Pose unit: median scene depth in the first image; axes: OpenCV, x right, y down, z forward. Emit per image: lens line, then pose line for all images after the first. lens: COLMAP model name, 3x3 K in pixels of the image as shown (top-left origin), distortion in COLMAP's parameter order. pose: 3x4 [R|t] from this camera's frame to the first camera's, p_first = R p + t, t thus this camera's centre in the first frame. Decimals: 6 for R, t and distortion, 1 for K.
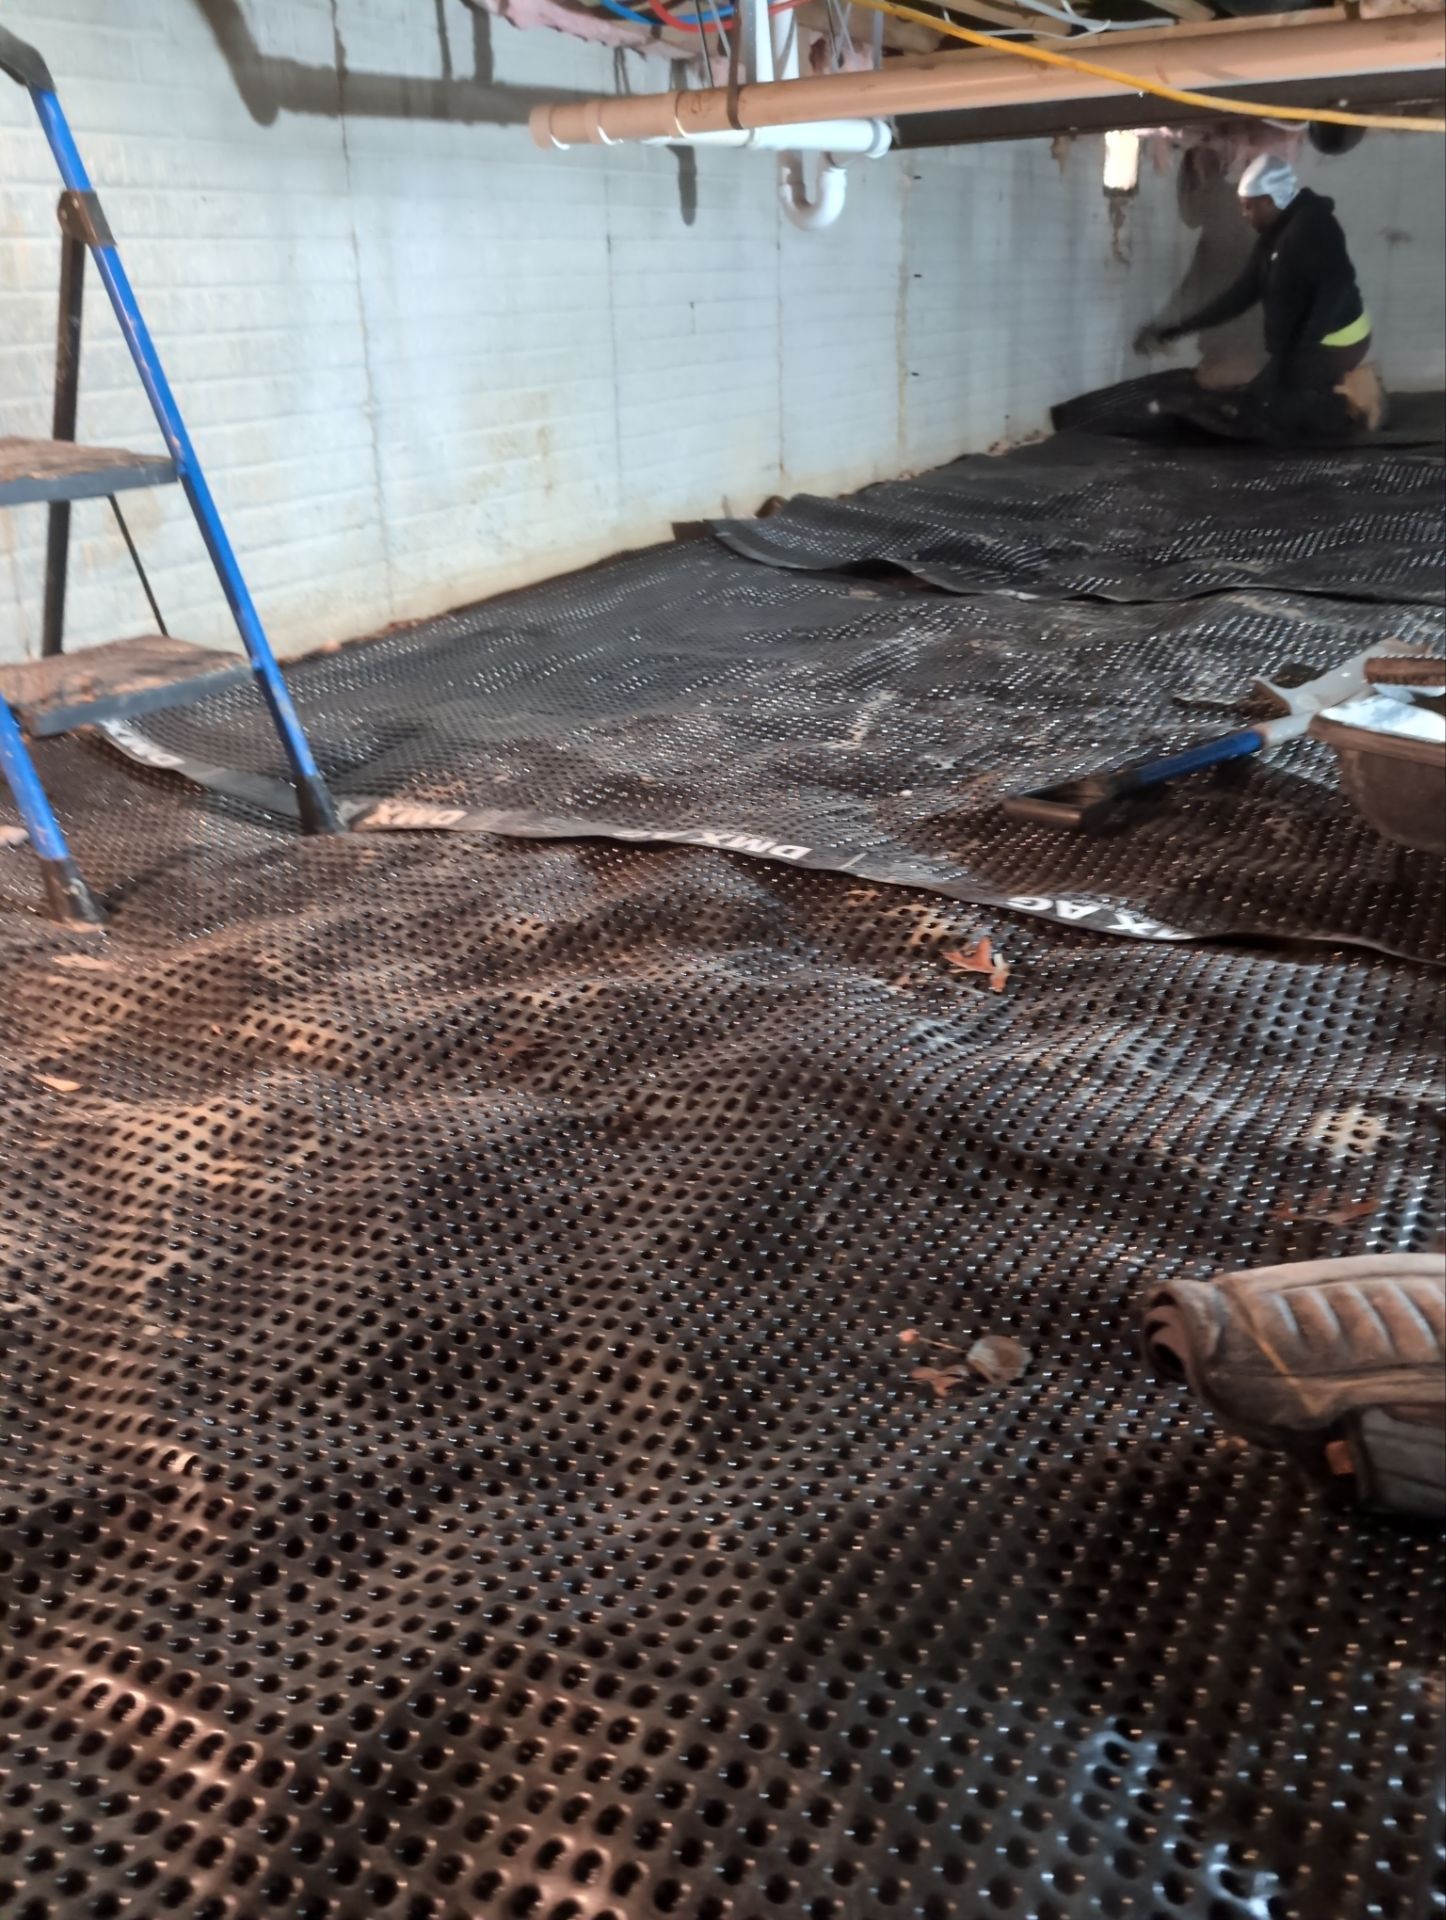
lens RADIAL K [[1619.4, 0, 732.2], [0, 1619.4, 960.2], [0, 0, 1]] dist [0.017816, -0.013527]
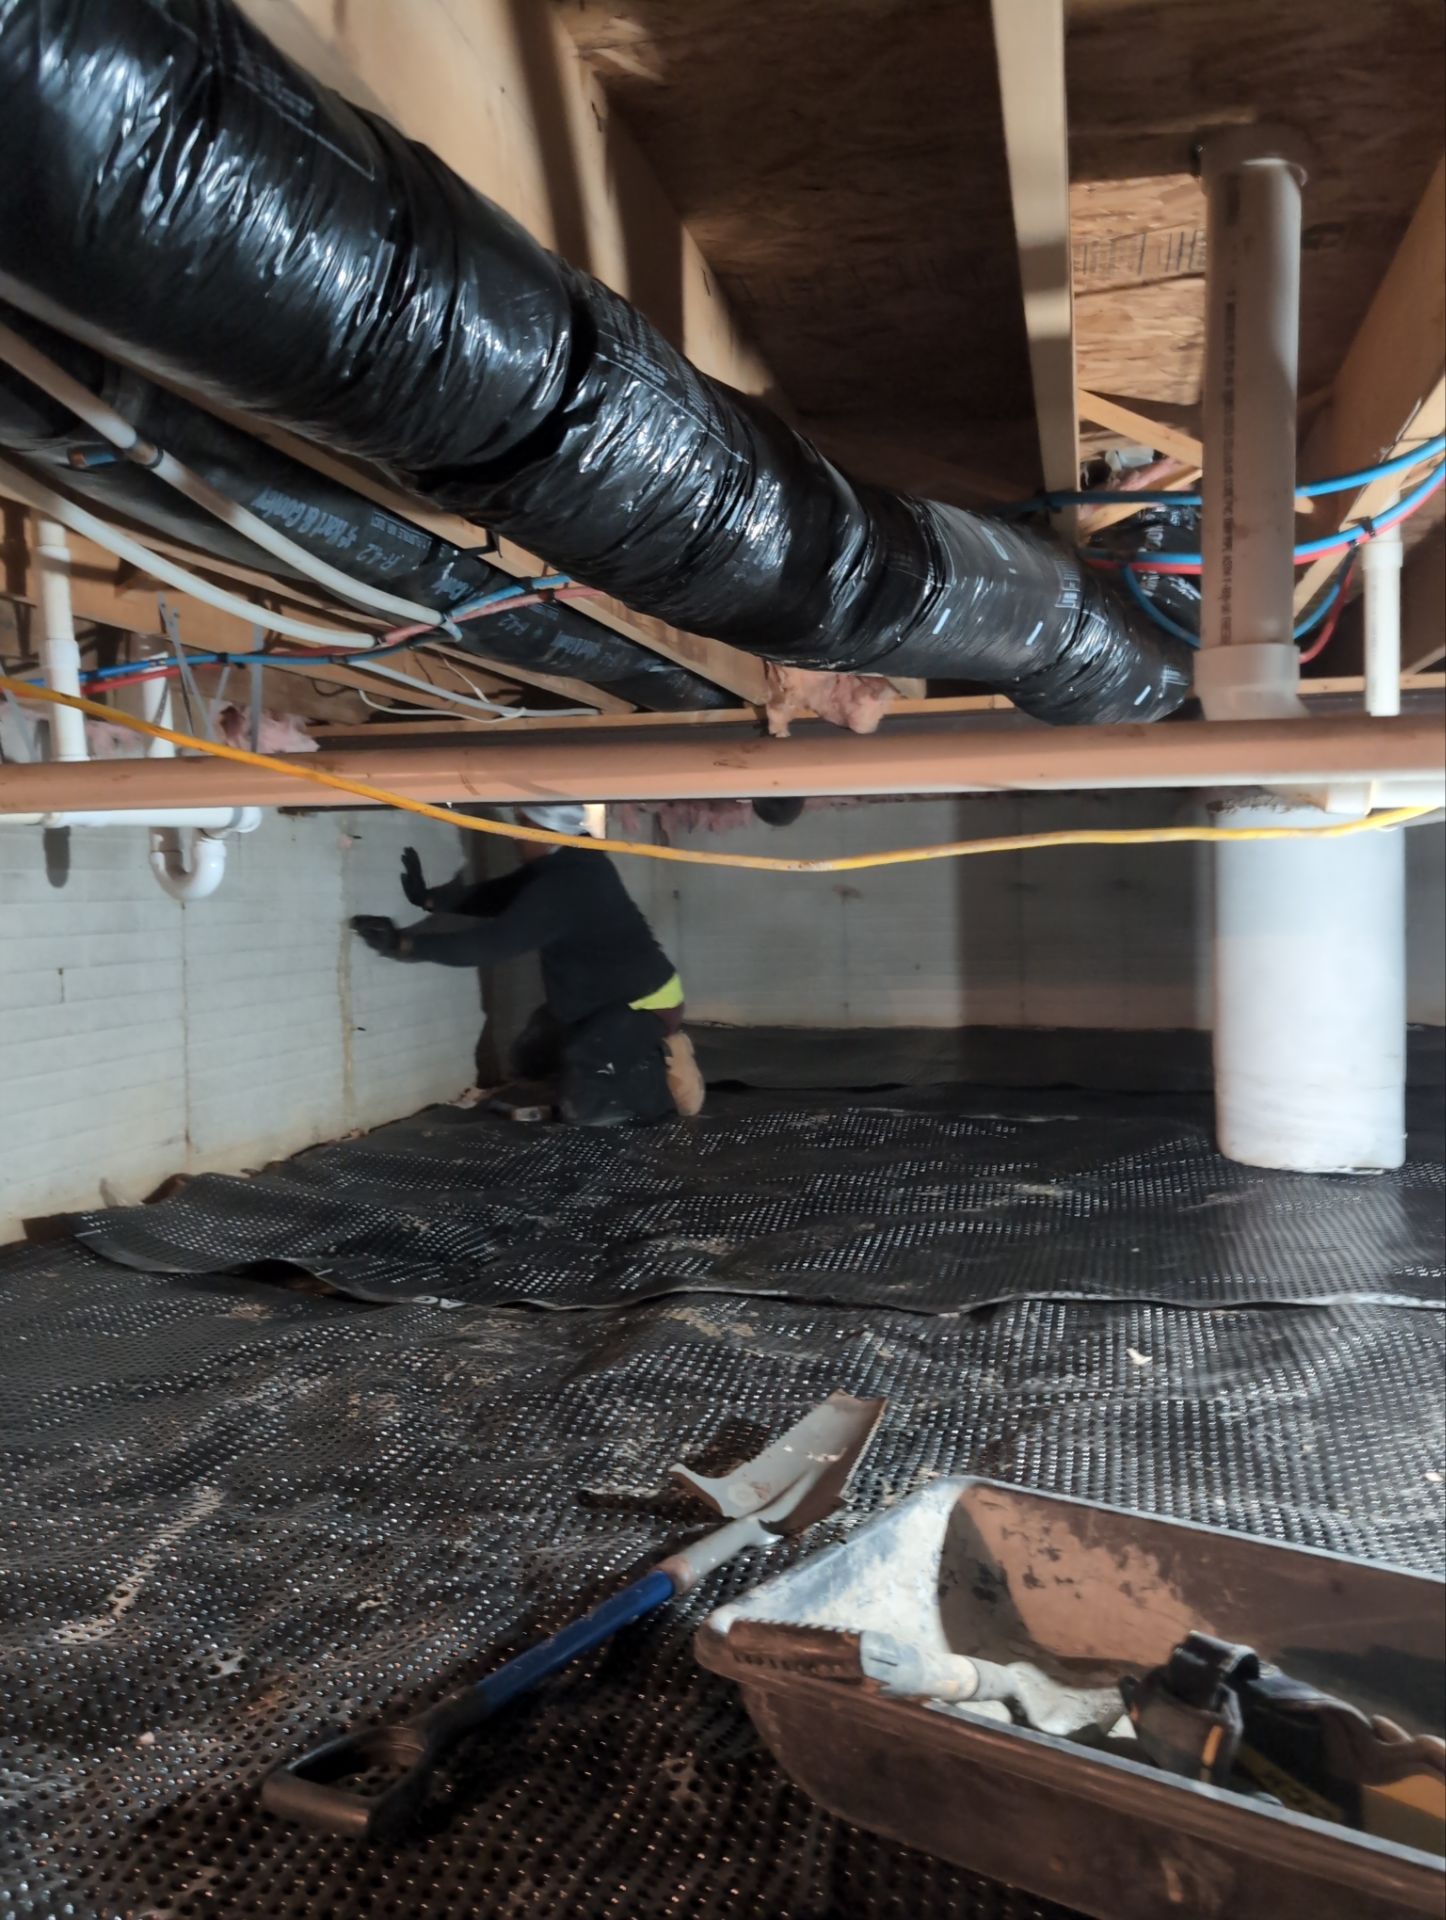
lens RADIAL K [[1619.4, 0, 732.2], [0, 1619.4, 960.2], [0, 0, 1]] dist [0.017816, -0.013527]
pose [[0.962607, 0.010439, 0.270702, 0.106986], [0.085372, 0.936651, -0.339699, -0.107357], [-0.257099, 0.350107, 0.900736, 0.162228]]
